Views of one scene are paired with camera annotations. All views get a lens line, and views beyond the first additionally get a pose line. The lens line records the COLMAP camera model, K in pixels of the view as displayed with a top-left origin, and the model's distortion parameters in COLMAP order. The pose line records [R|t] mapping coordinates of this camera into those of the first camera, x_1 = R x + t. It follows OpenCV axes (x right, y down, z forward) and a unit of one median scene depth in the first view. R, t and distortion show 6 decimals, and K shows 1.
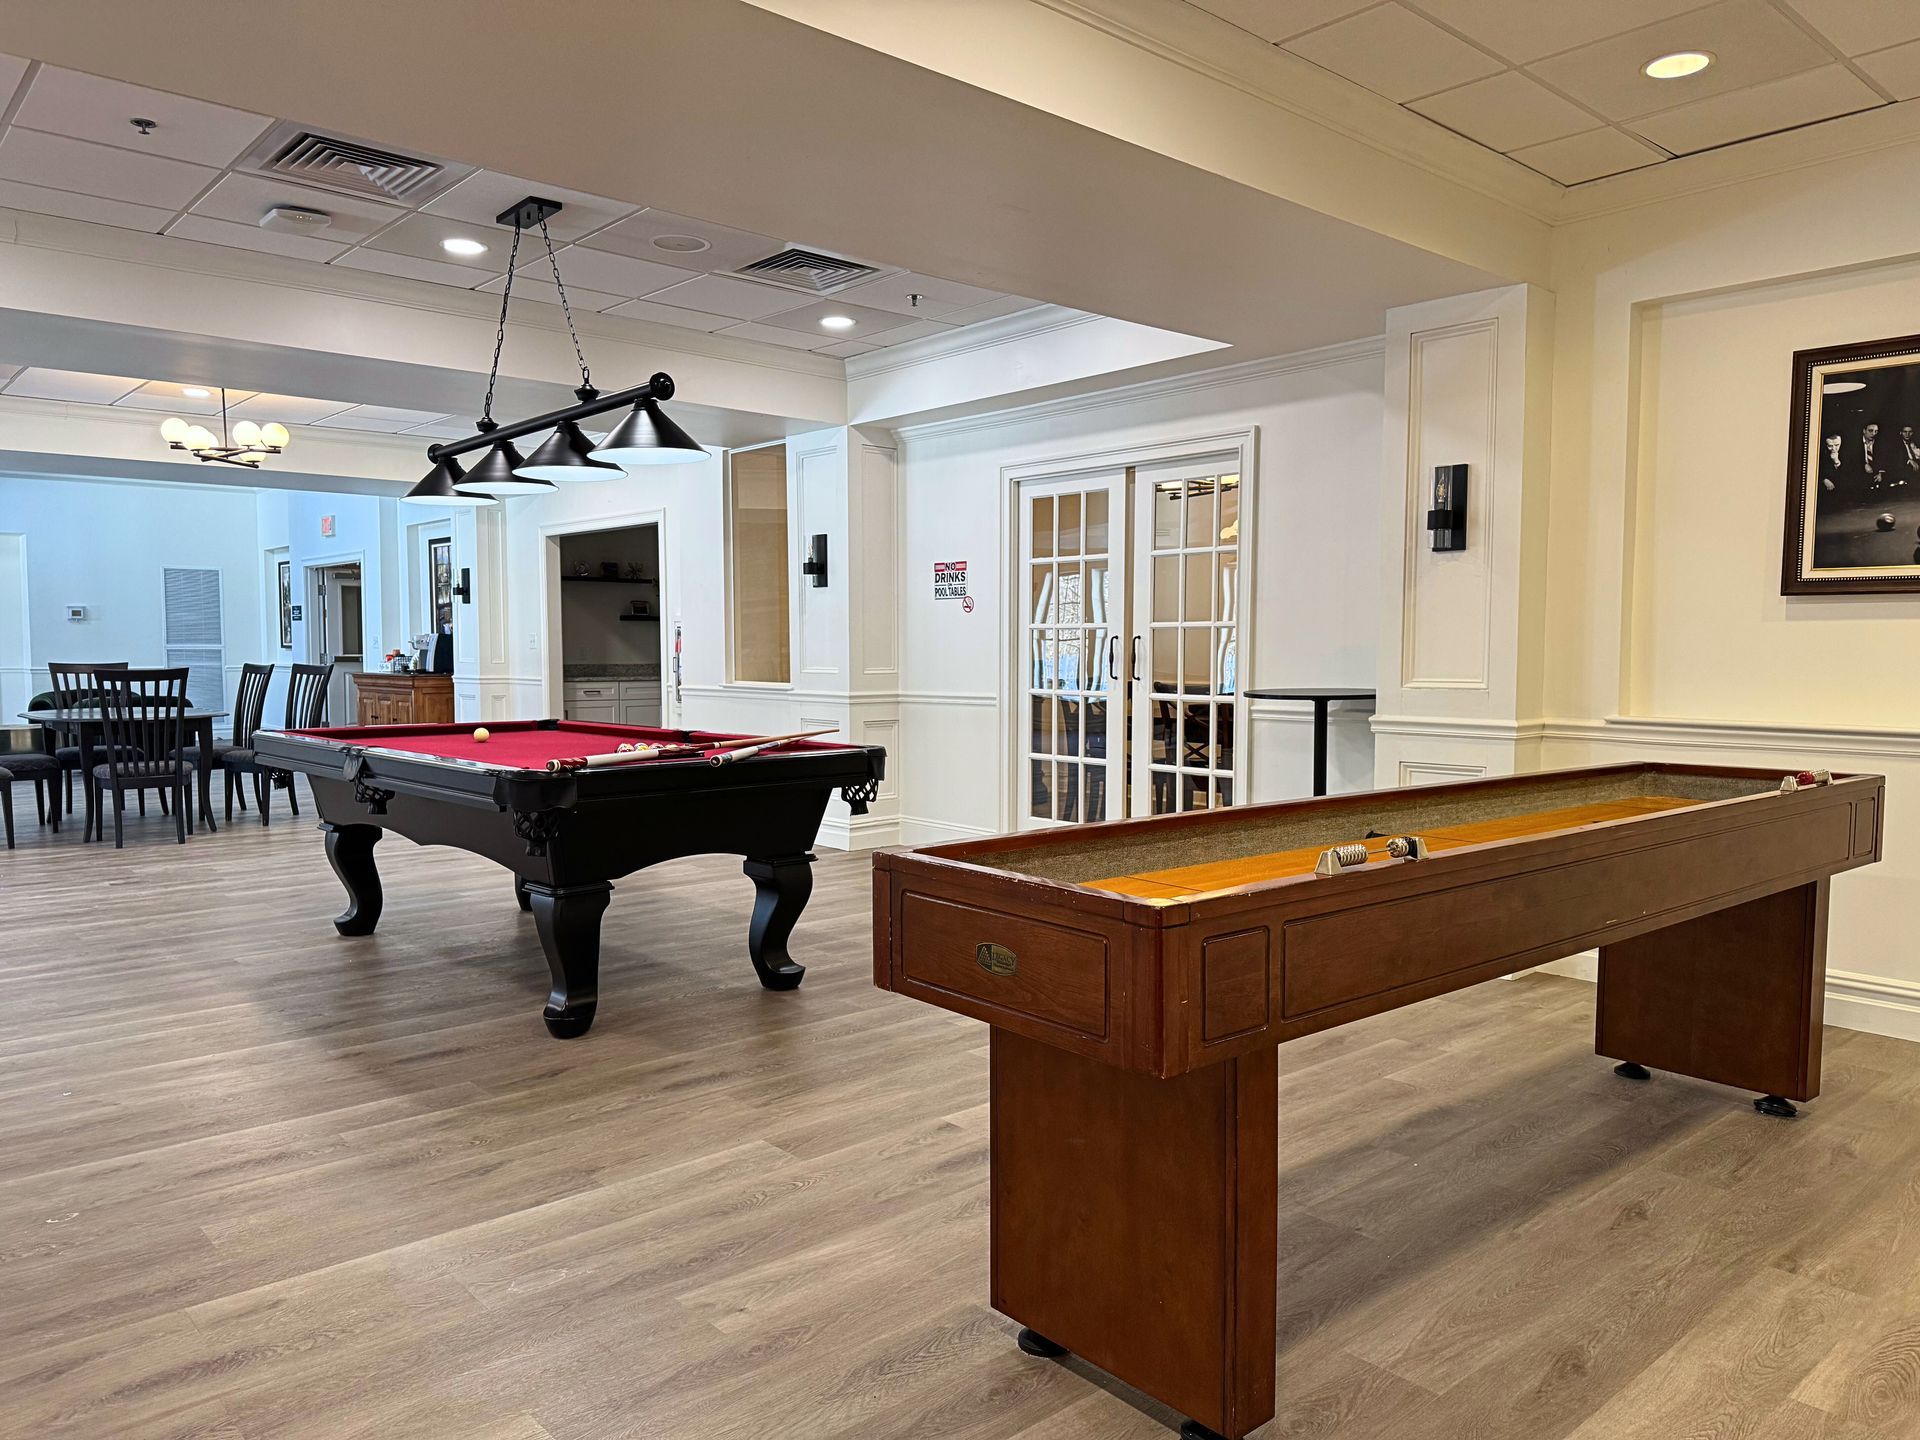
lens RADIAL K [[1367.8, 0, 960.0], [0, 1367.8, 720.0], [0, 0, 1]] dist [0.045334, -0.043530]
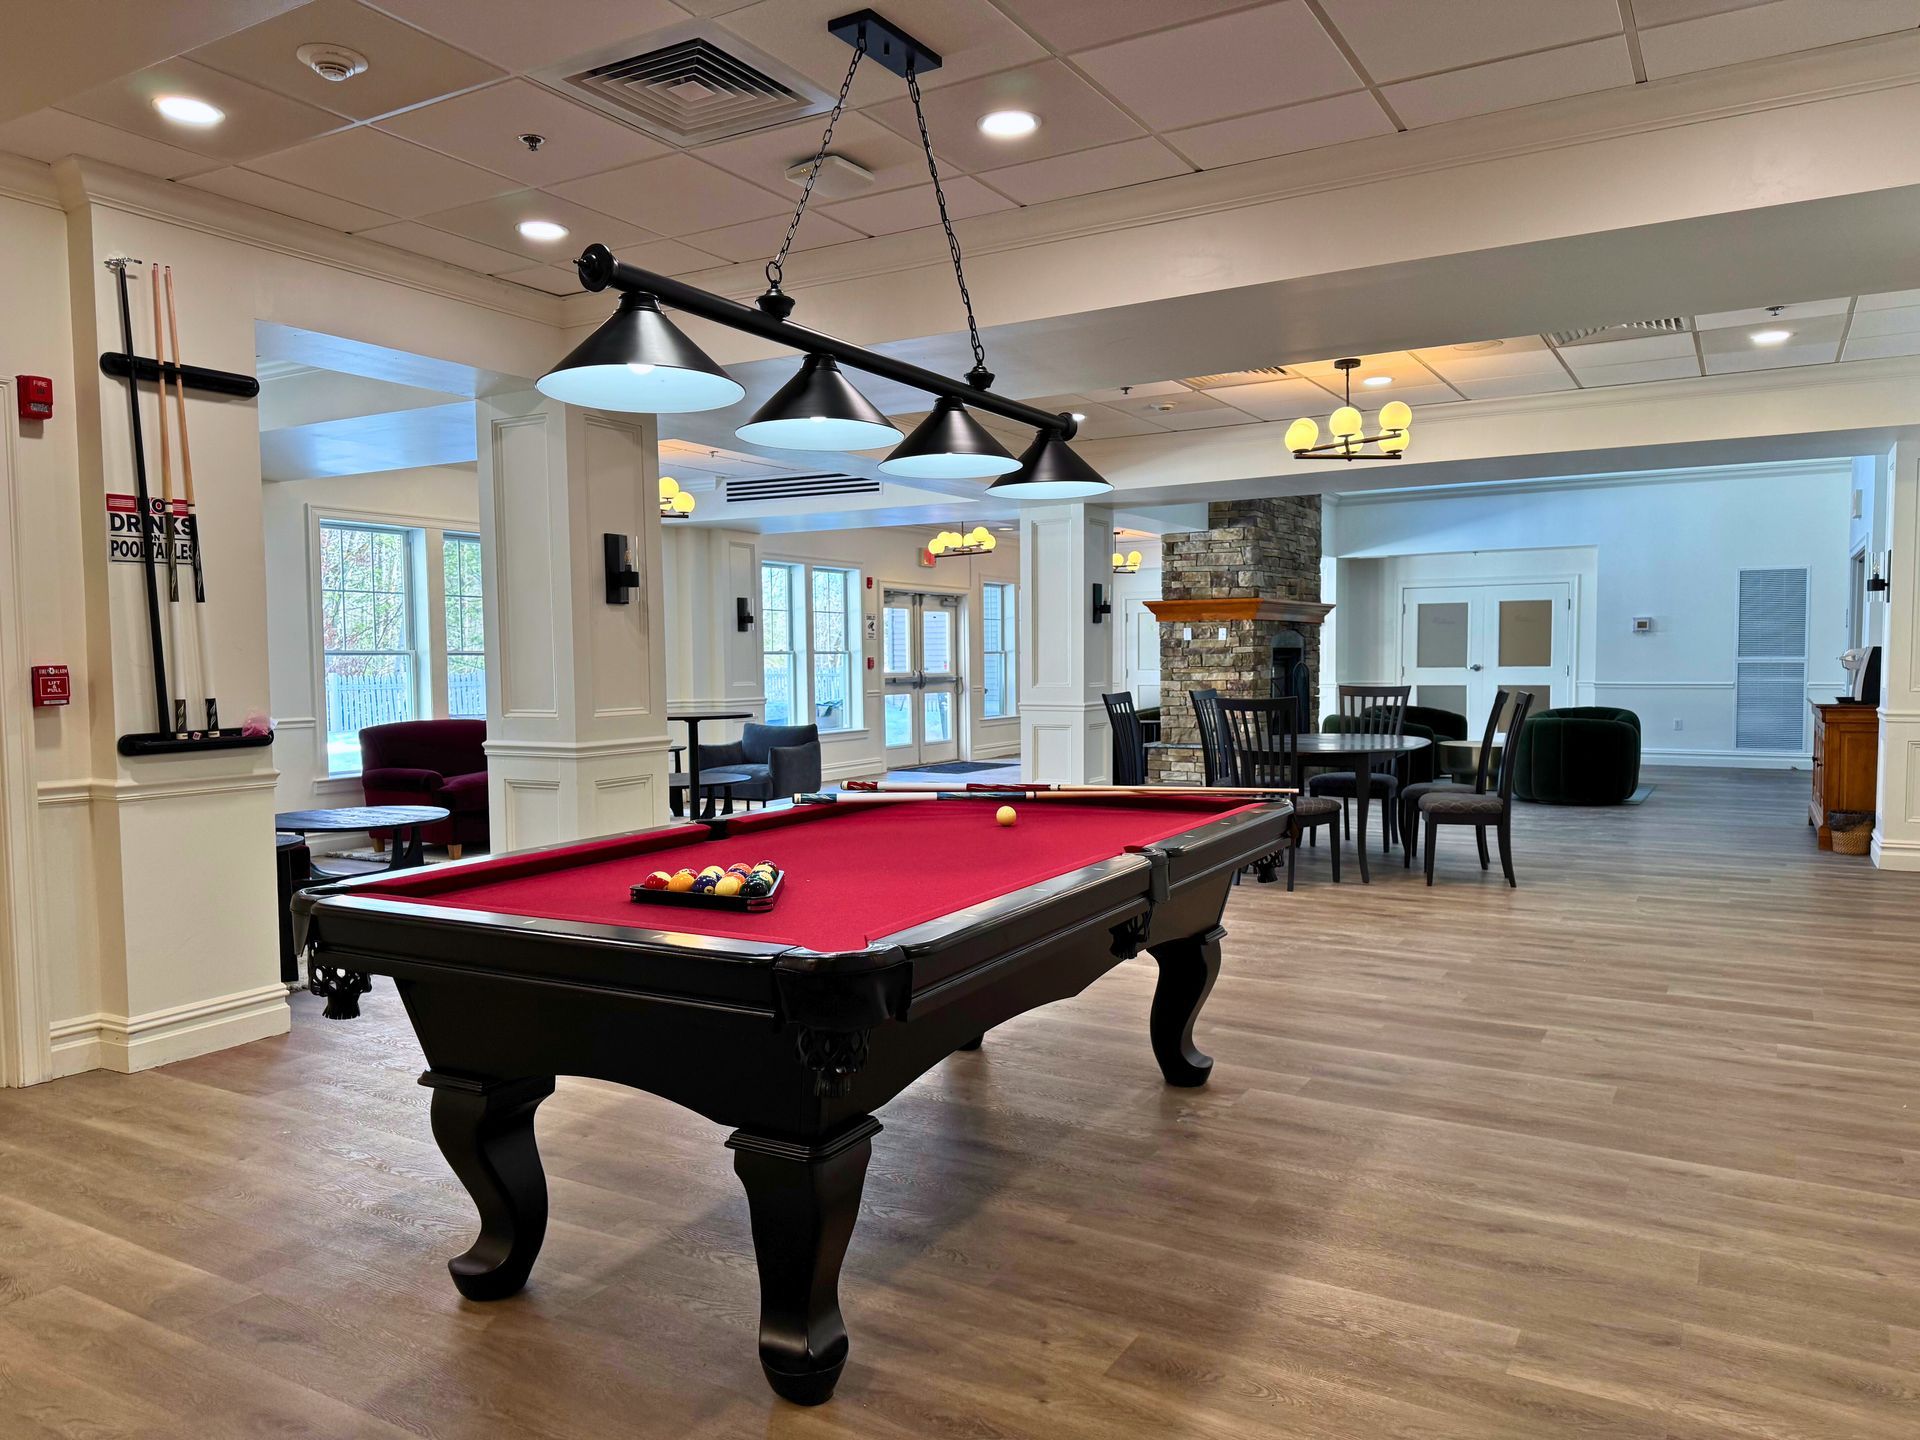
lens RADIAL K [[1367.8, 0, 960.0], [0, 1367.8, 720.0], [0, 0, 1]] dist [0.045334, -0.043530]
pose [[0.298245, 0.042497, -0.953543, 0.184926], [-0.043104, 0.998589, 0.031023, -0.035370], [0.953516, 0.031850, 0.299656, 0.454239]]
